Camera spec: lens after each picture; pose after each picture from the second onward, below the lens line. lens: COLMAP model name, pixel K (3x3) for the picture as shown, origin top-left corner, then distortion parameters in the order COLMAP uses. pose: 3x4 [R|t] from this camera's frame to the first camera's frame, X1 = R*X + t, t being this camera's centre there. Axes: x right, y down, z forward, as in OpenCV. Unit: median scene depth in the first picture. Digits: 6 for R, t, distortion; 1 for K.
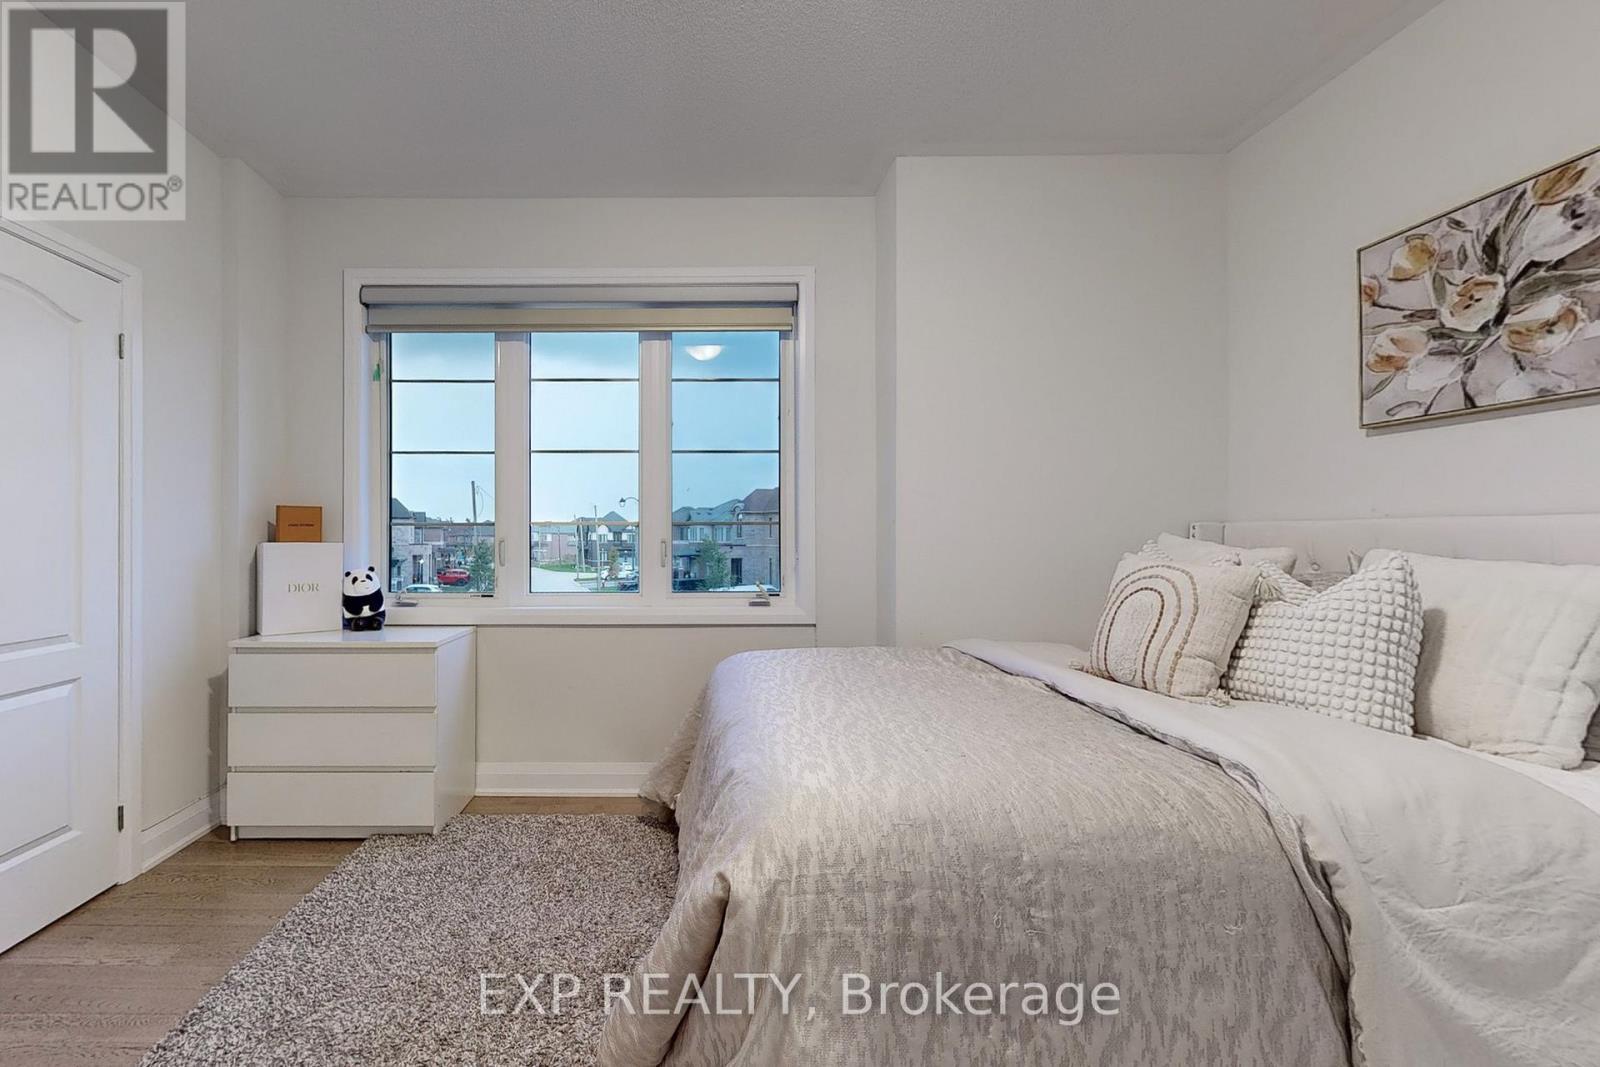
lens RADIAL K [[721.9, 0, 800.0], [0, 721.9, 533.5], [0, 0, 1]] dist [0.001720, 0.000298]
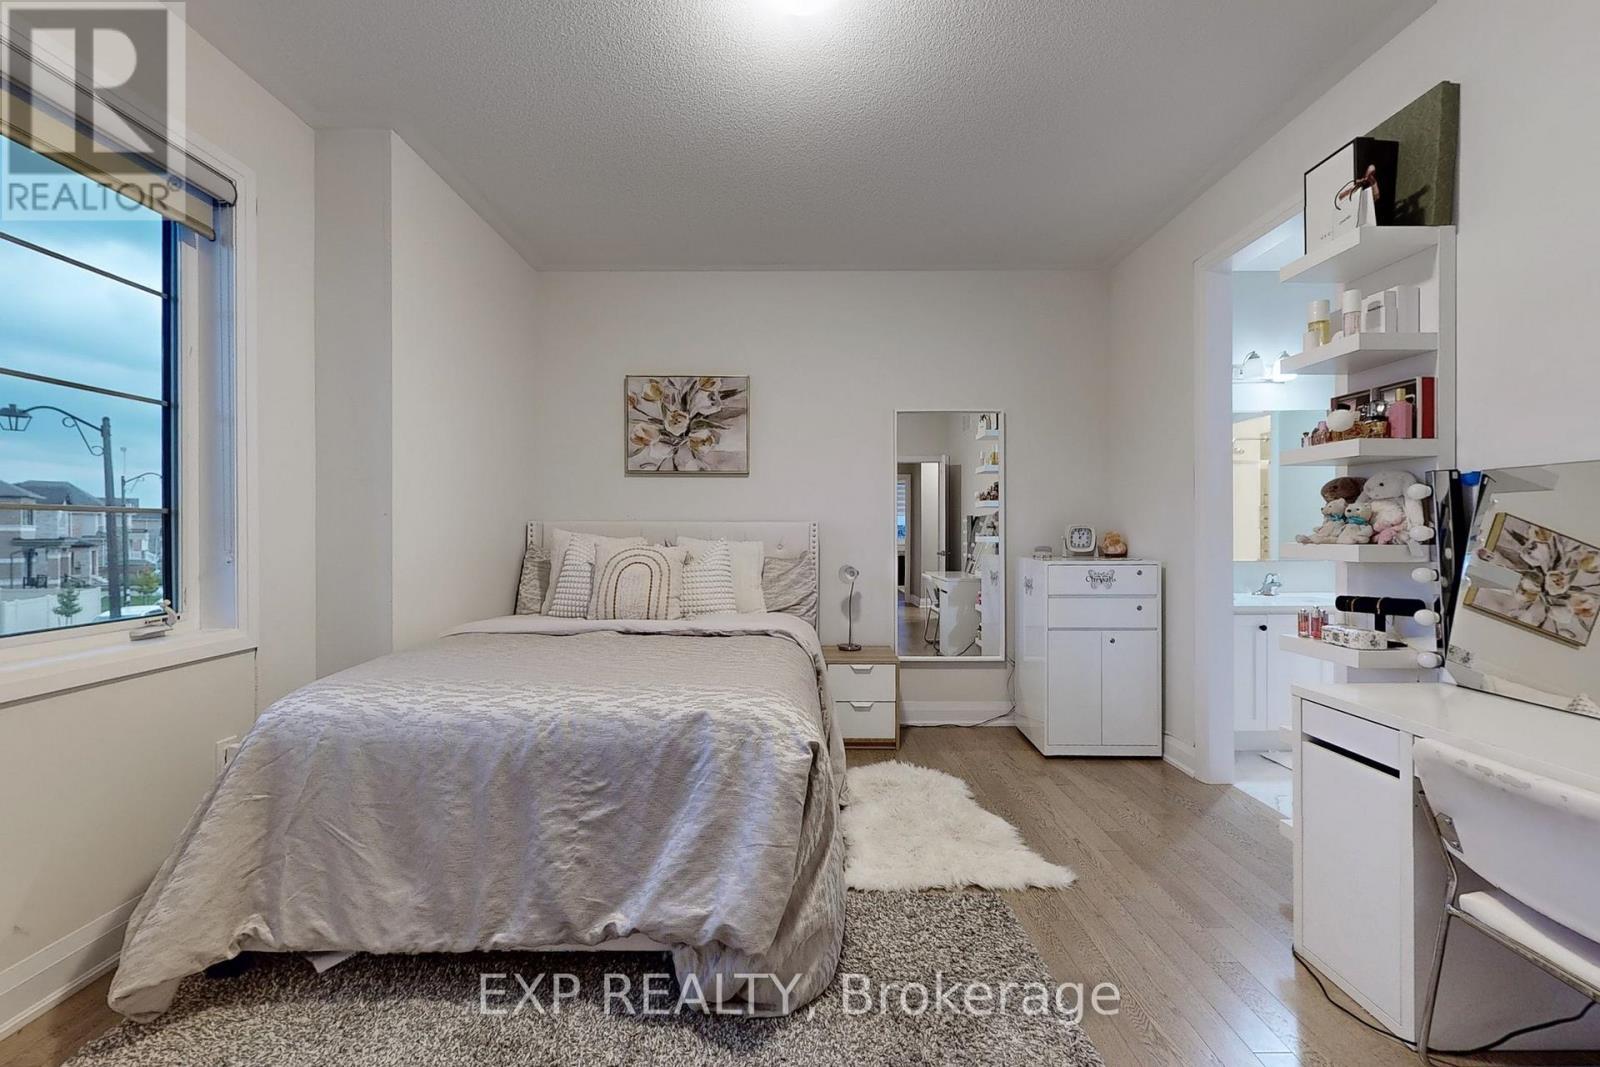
lens RADIAL K [[628.7, 0, 800.0], [0, 628.7, 533.5], [0, 0, 1]] dist [0.001265, 0.000302]
pose [[-0.009365, -0.004825, 0.999945, -0.945757], [-0.001595, 0.999987, 0.004811, 0.002576], [-0.999955, -0.001550, -0.009373, 0.647001]]
